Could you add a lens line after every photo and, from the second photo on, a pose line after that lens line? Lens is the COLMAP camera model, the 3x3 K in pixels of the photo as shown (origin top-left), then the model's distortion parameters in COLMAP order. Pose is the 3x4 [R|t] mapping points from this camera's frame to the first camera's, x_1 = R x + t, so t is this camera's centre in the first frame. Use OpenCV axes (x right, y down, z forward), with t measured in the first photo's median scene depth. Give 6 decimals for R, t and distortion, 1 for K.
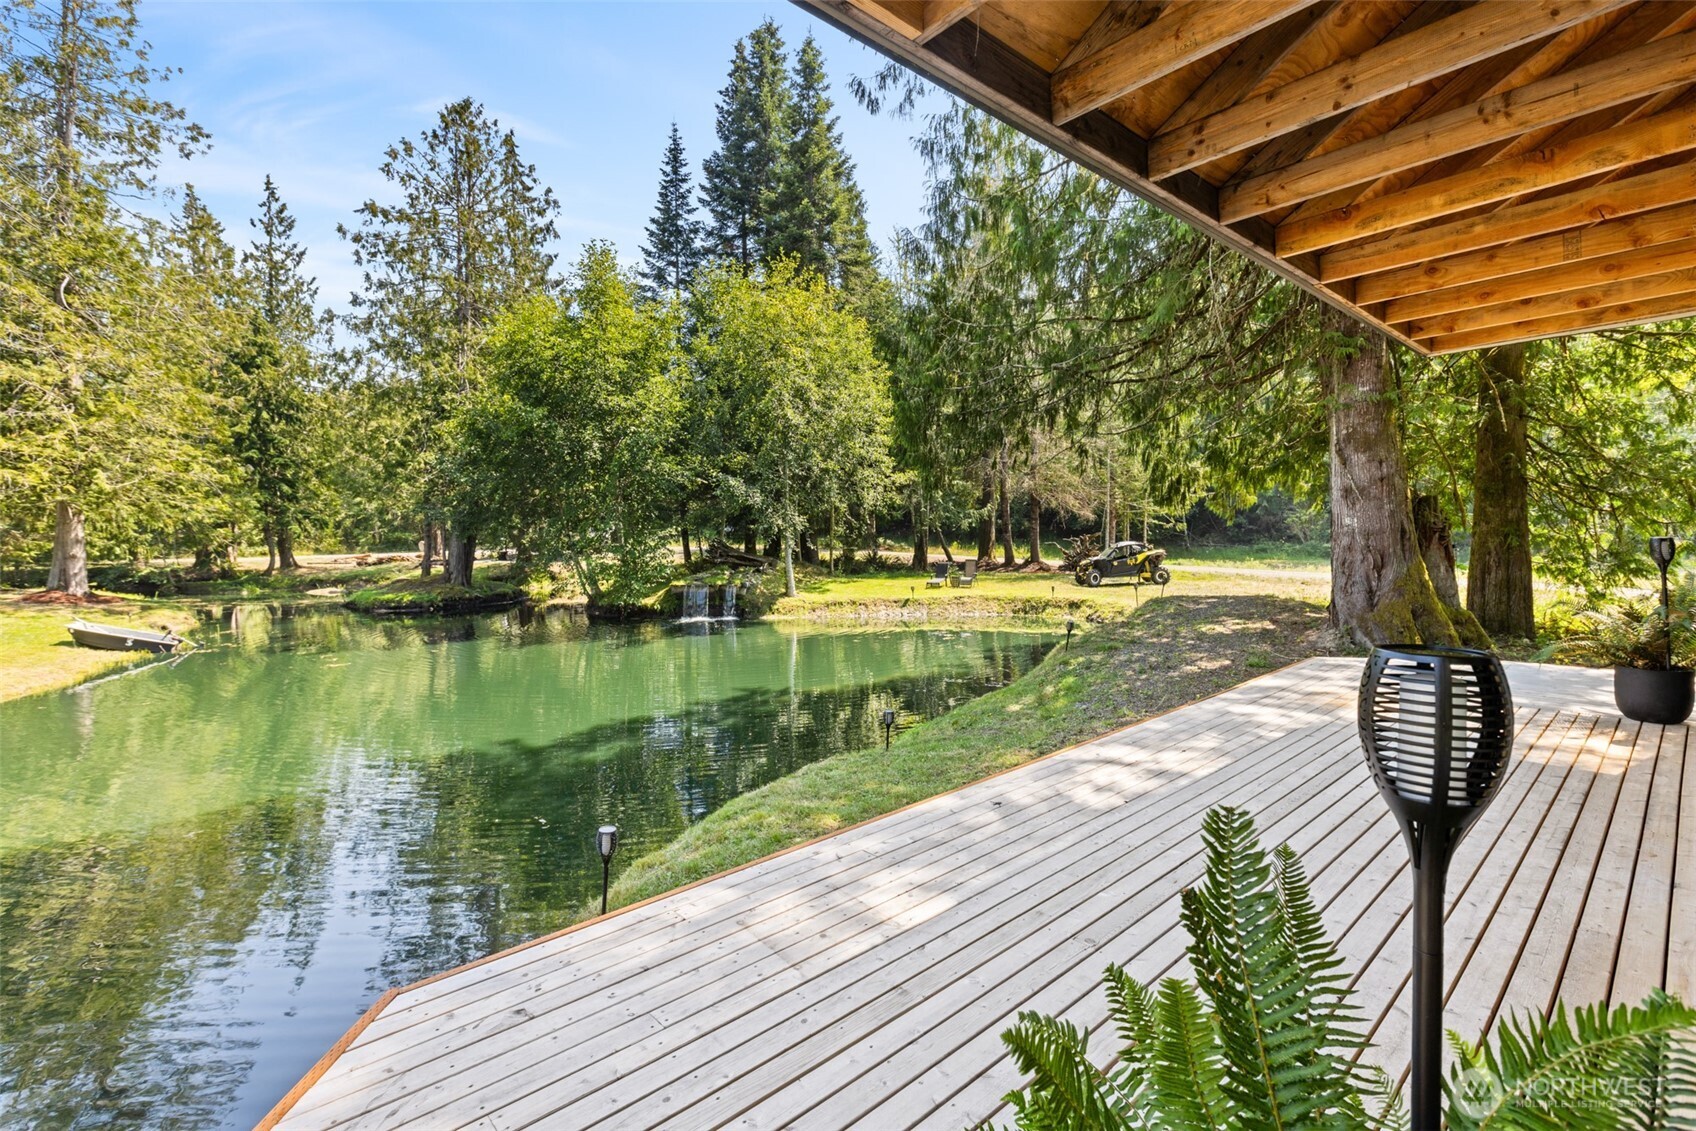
lens RADIAL K [[767.7, 0, 833.1], [0, 767.7, 557.1], [0, 0, 1]] dist [0.000952, -0.000544]
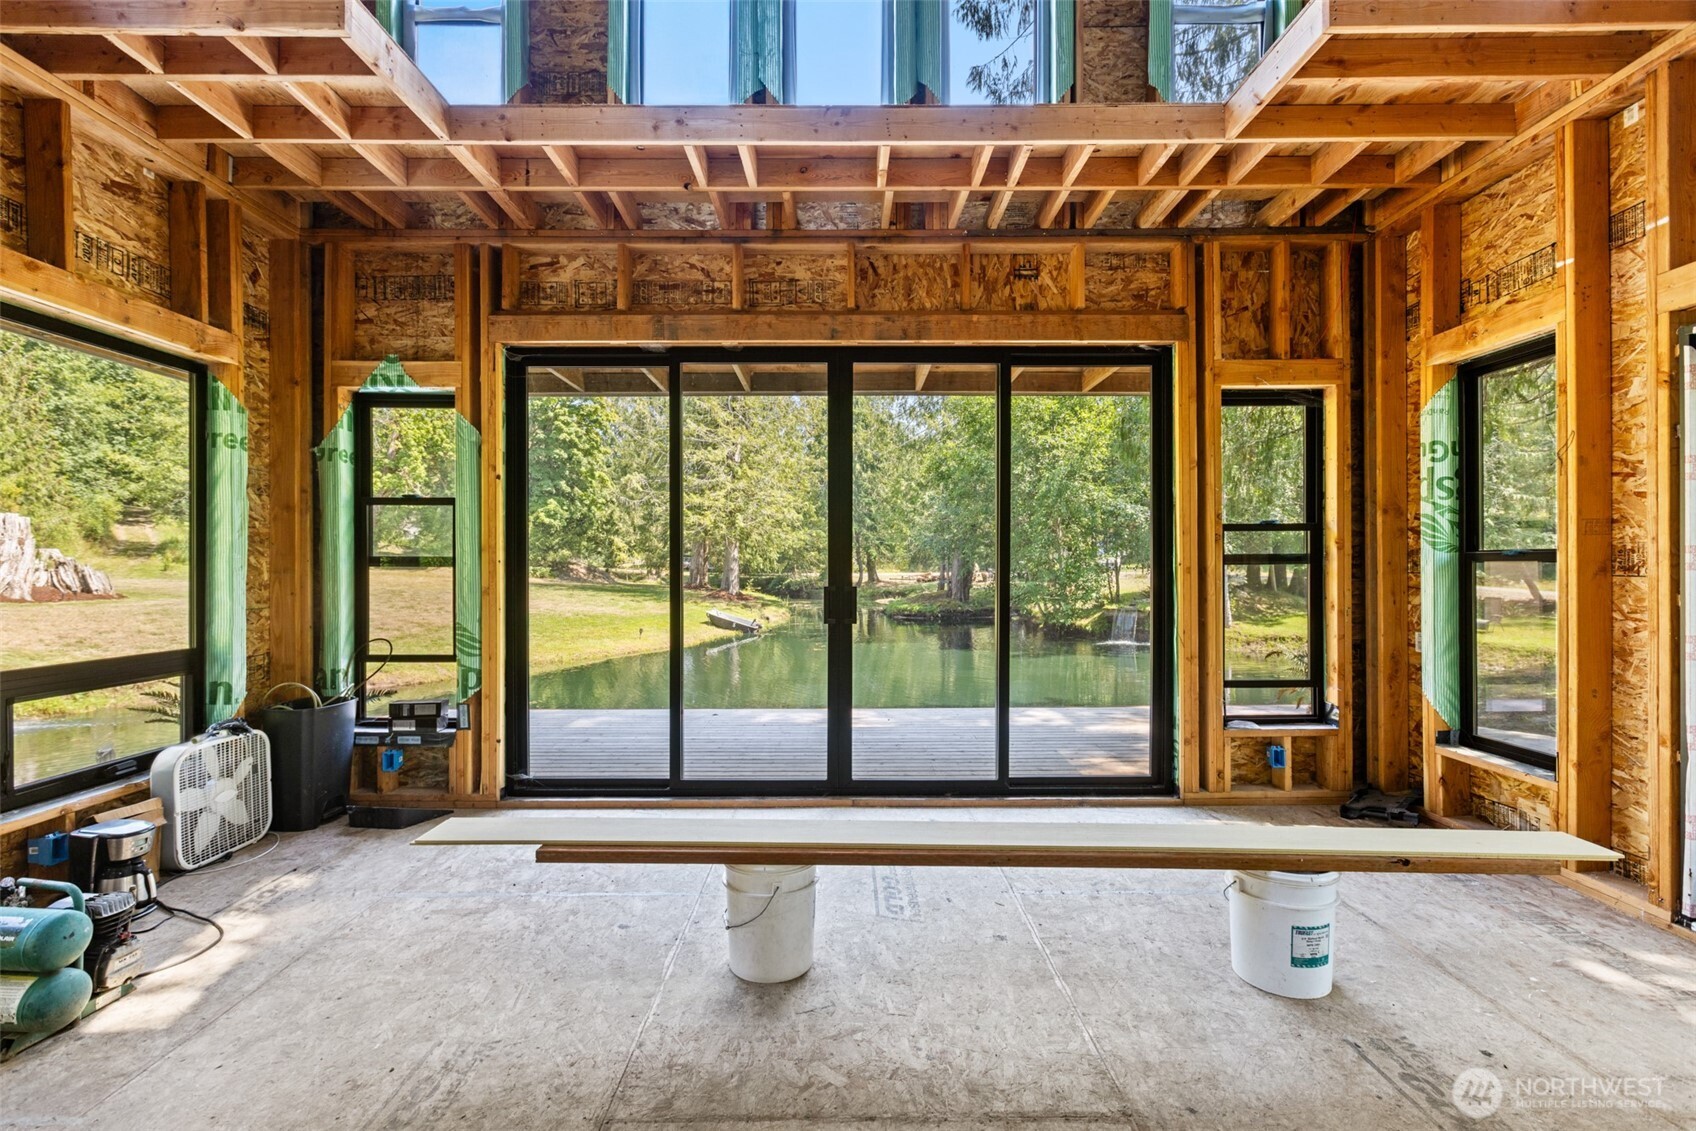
lens RADIAL K [[760.9, 0, 843.2], [0, 760.9, 570.7], [0, 0, 1]] dist [0.001528, -0.000601]
pose [[0.752842, 0.022084, -0.657830, 0.155072], [-0.030686, 0.999528, -0.001563, -0.001914], [0.657485, 0.021363, 0.753164, -0.013954]]
